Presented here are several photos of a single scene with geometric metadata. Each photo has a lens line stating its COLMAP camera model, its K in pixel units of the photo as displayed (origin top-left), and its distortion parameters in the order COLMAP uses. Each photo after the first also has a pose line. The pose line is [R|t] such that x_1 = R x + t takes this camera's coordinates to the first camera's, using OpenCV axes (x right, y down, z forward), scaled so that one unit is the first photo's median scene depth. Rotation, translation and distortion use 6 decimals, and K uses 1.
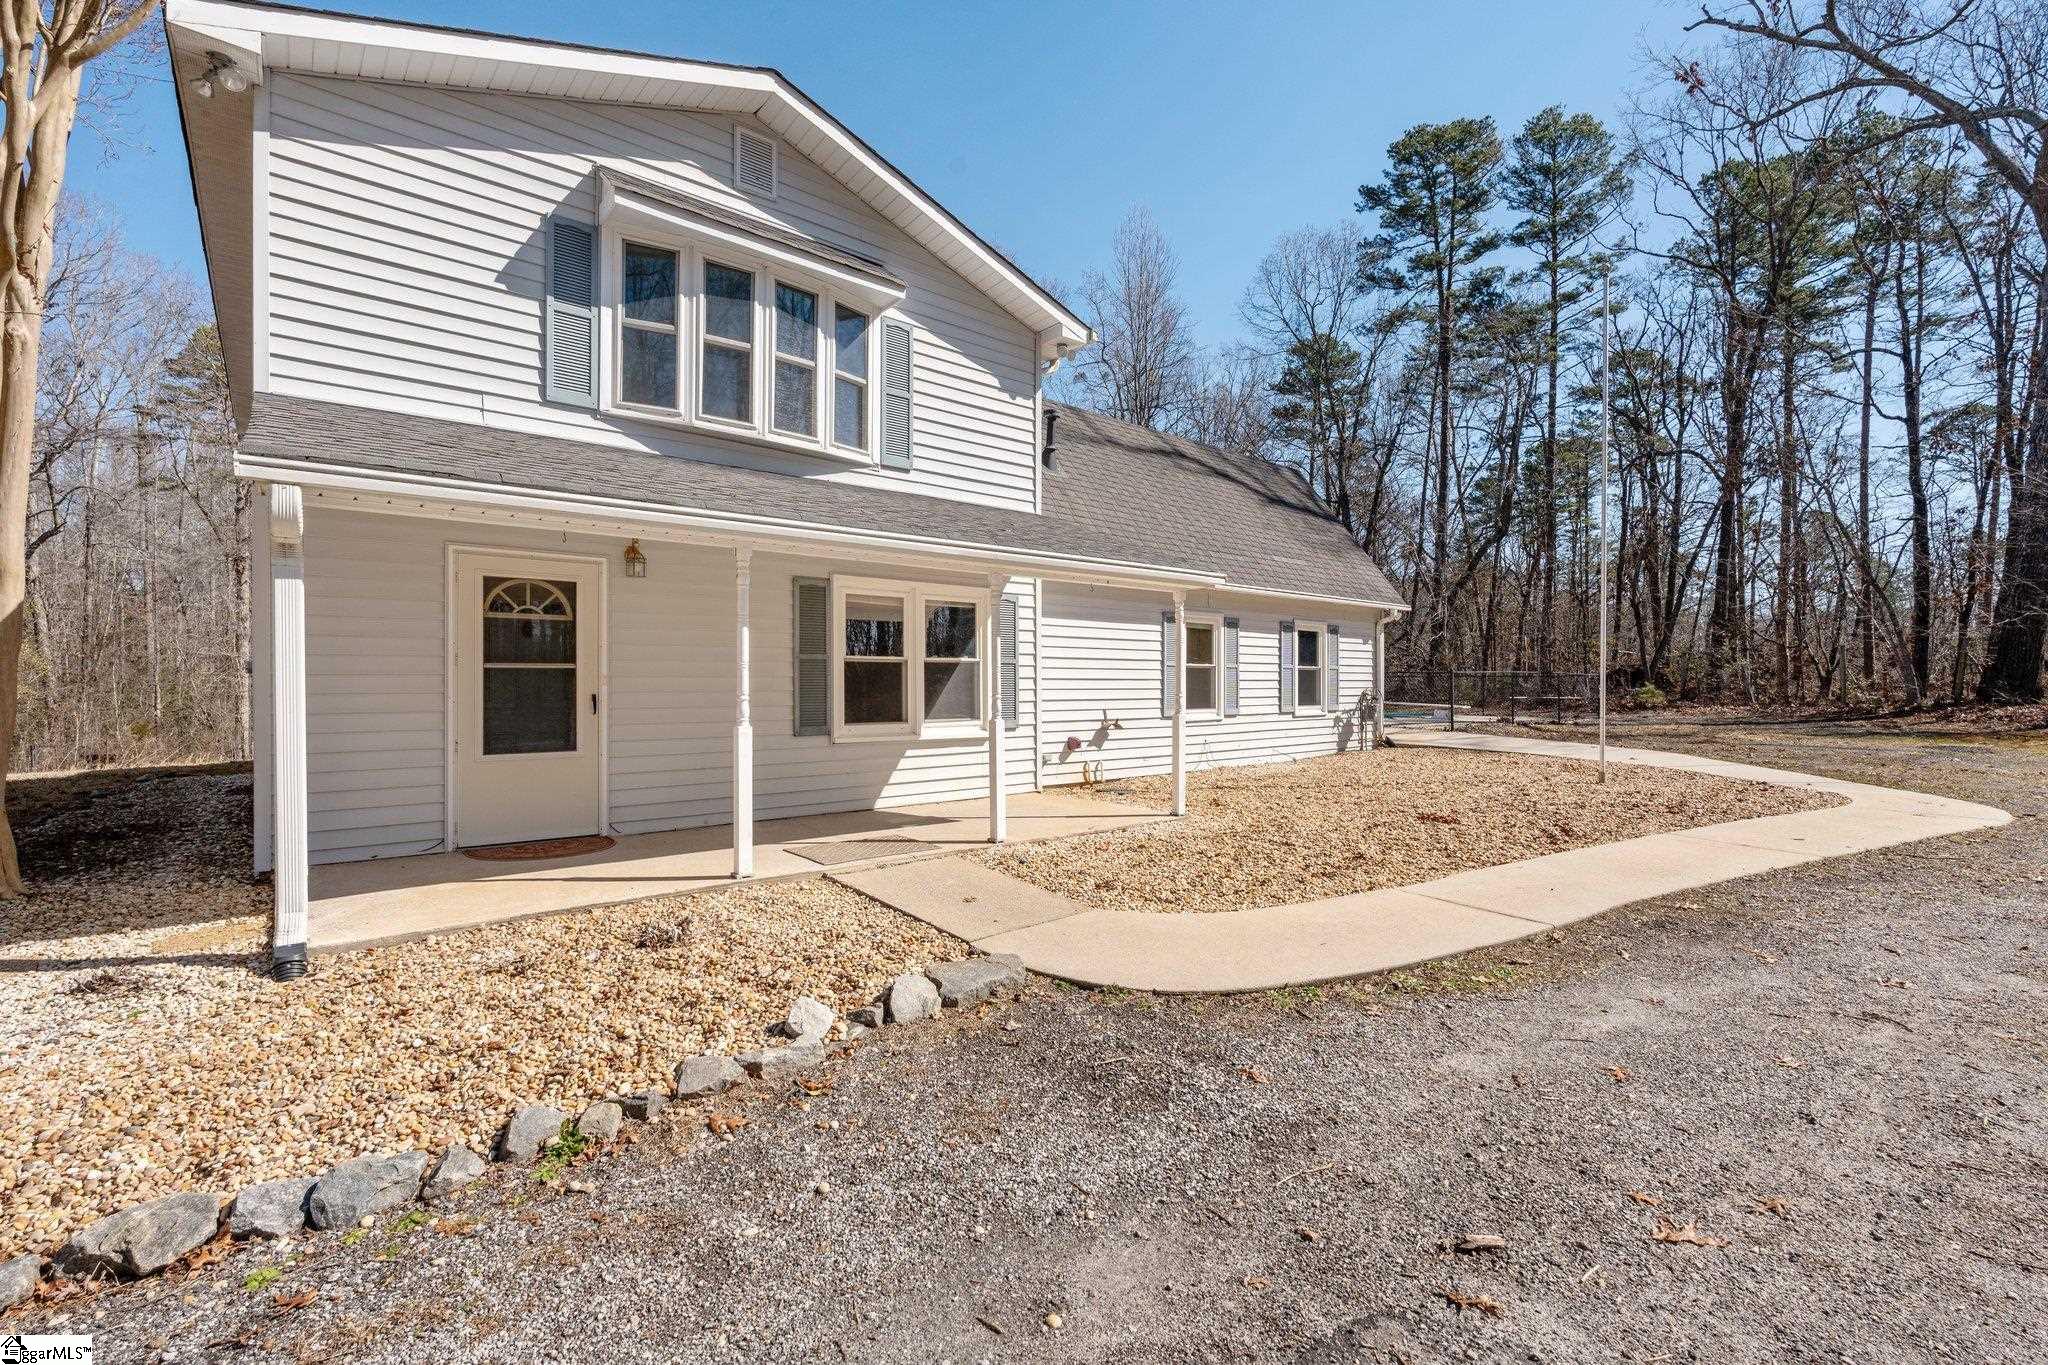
lens RADIAL K [[902.9, 0, 1021.4], [0, 902.9, 684.7], [0, 0, 1]] dist [-0.005369, 0.000171]
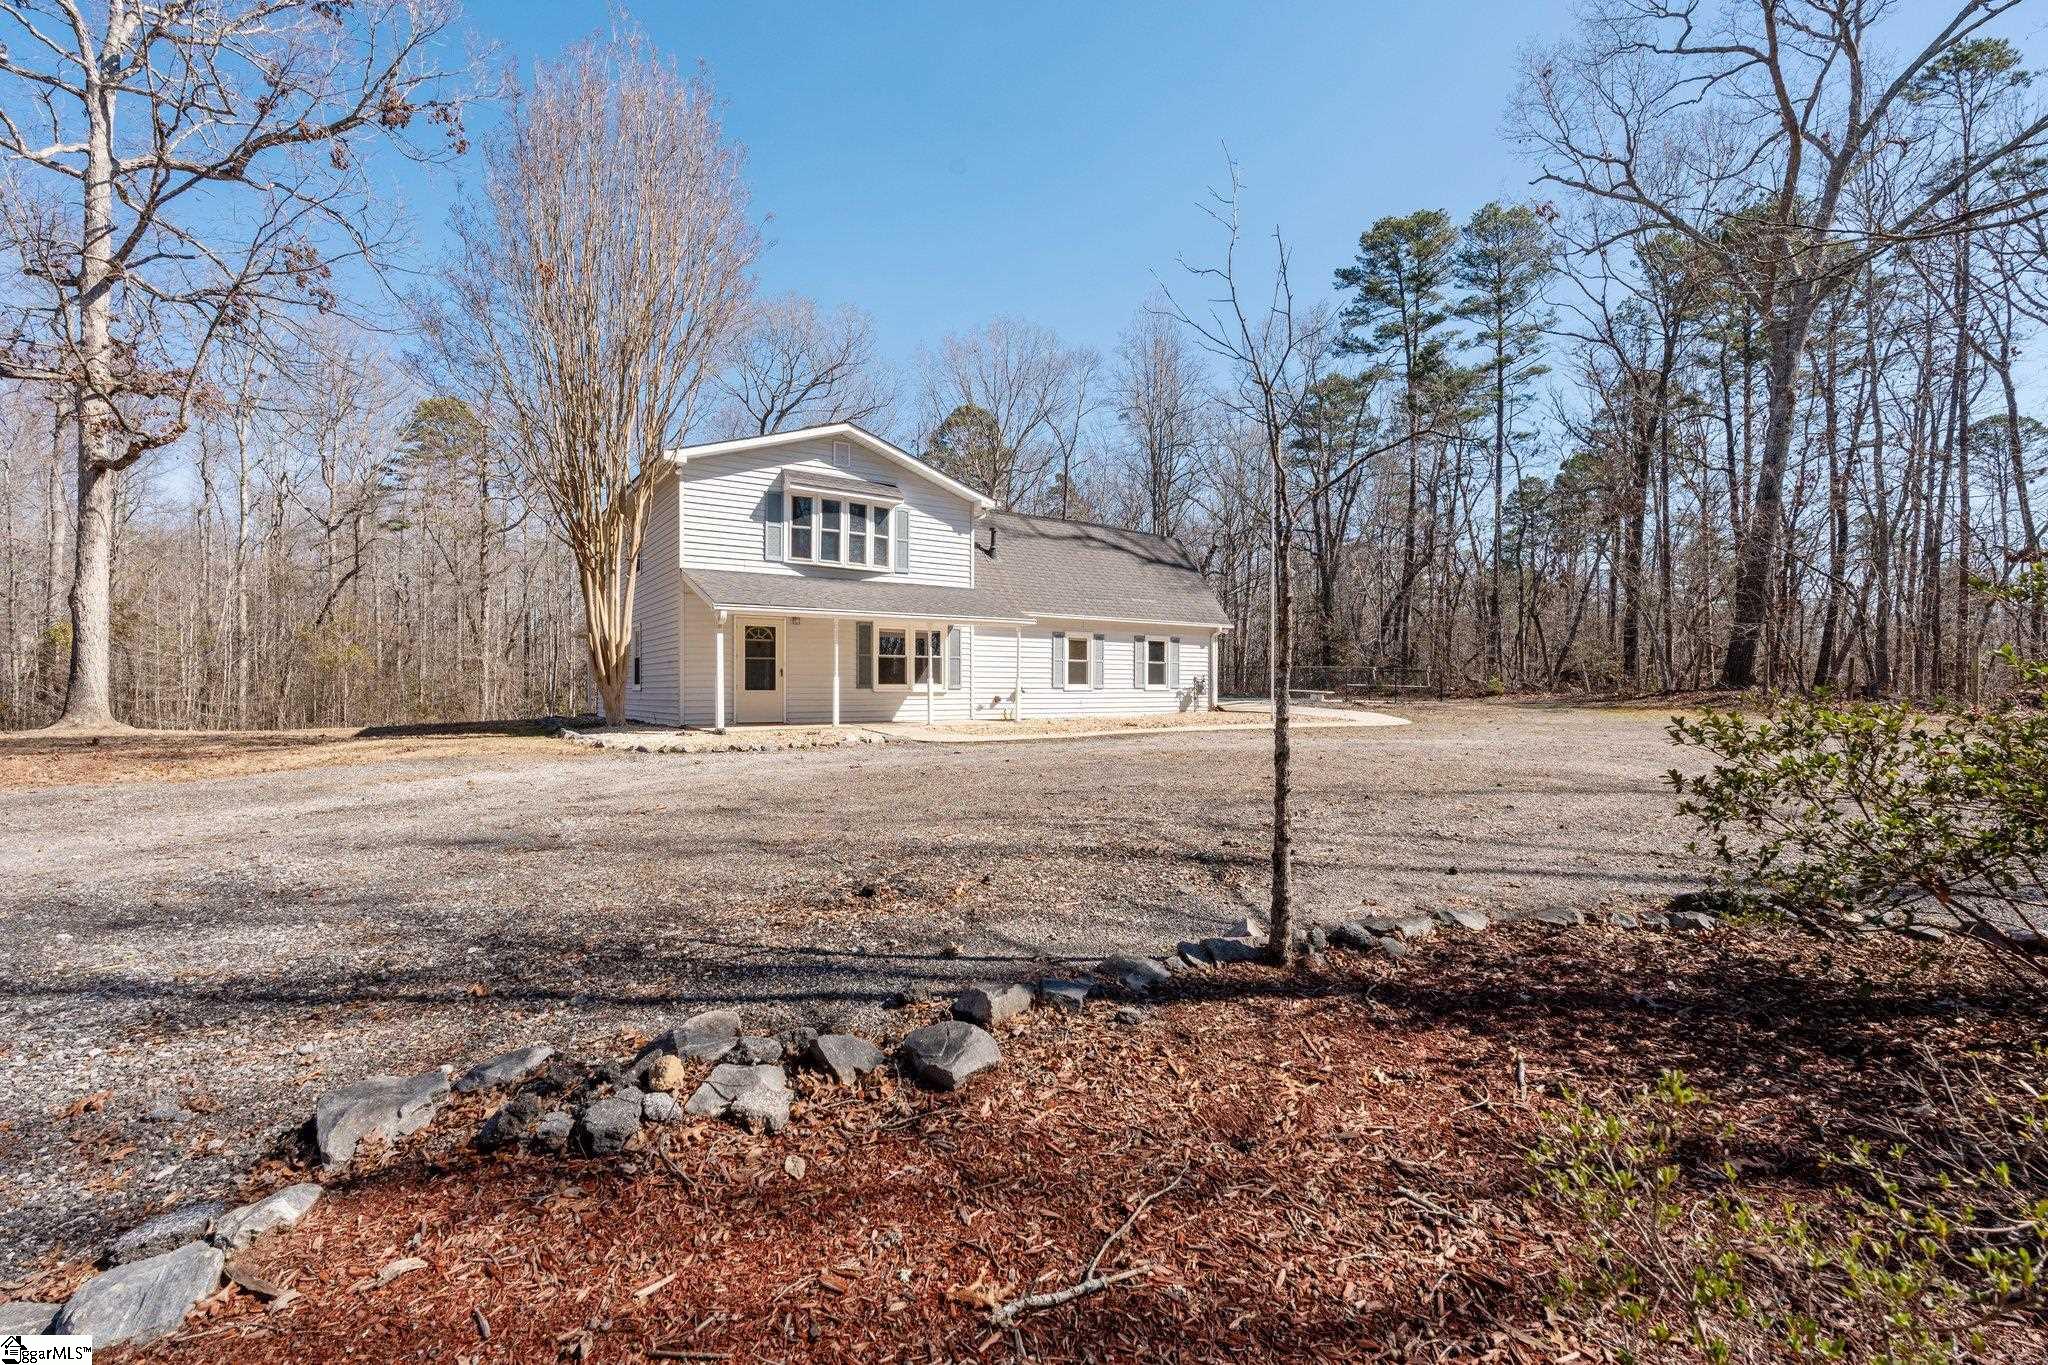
lens RADIAL K [[902.9, 0, 1019.4], [0, 902.9, 684.5], [0, 0, 1]] dist [-0.005369, 0.000171]
pose [[0.994835, 0.000901, -0.101501, 0.342094], [-0.001437, 0.999985, -0.005208, 0.048096], [0.101495, 0.005327, 0.994822, -1.092074]]
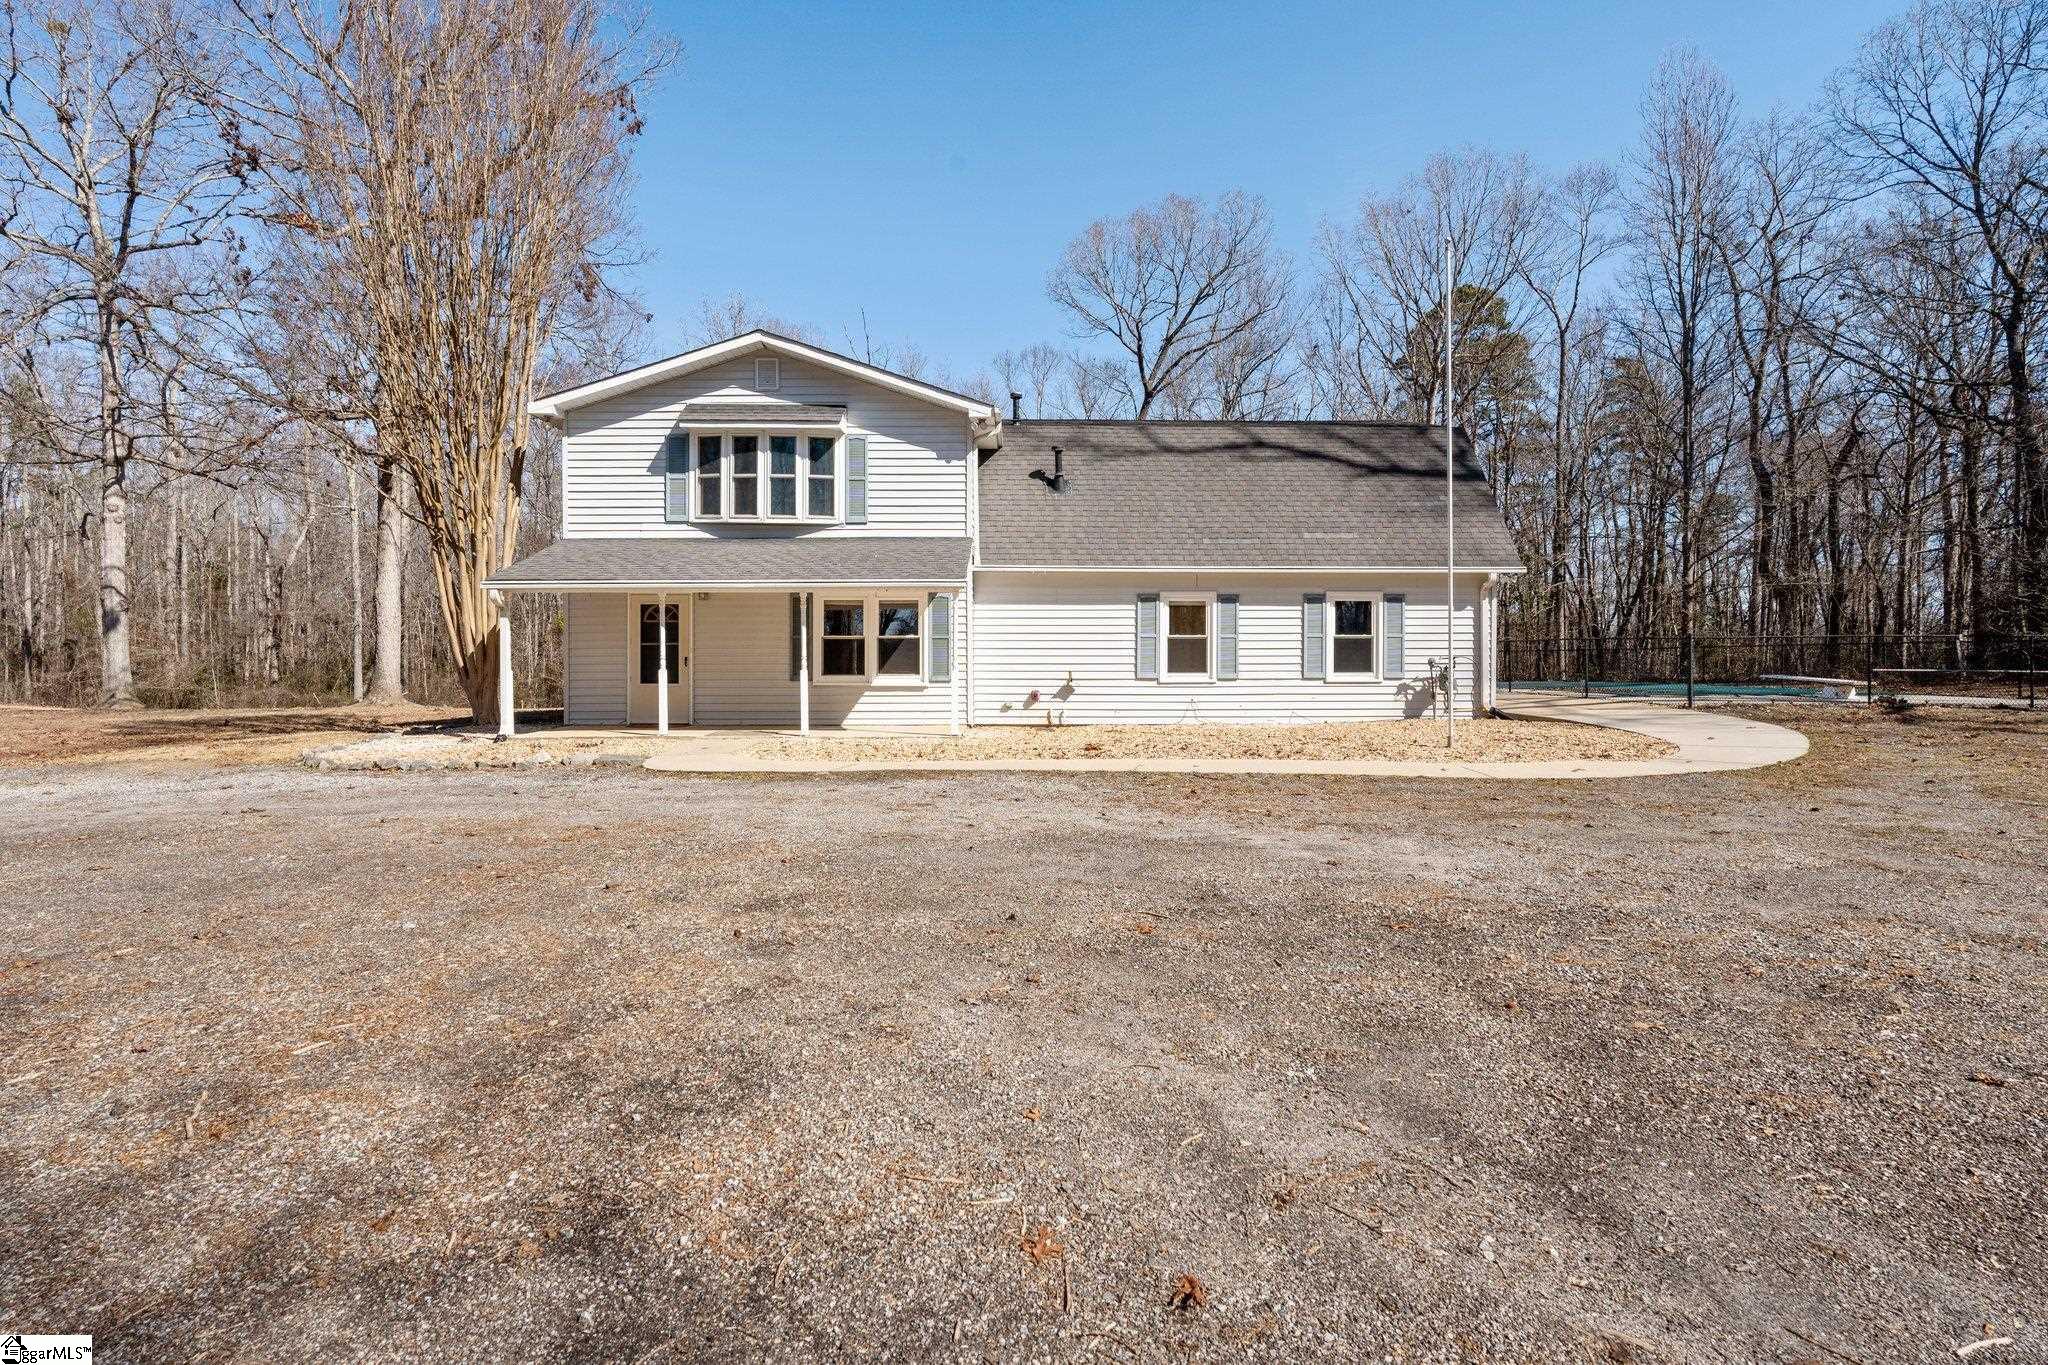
lens RADIAL K [[1037.7, 0, 1025.1], [0, 1037.7, 680.8], [0, 0, 1]] dist [-0.015460, -0.000378]
pose [[0.768677, 0.003391, -0.639628, 1.169949], [0.001349, 0.999975, 0.006923, 0.035080], [0.639636, -0.006184, 0.768653, -0.246658]]
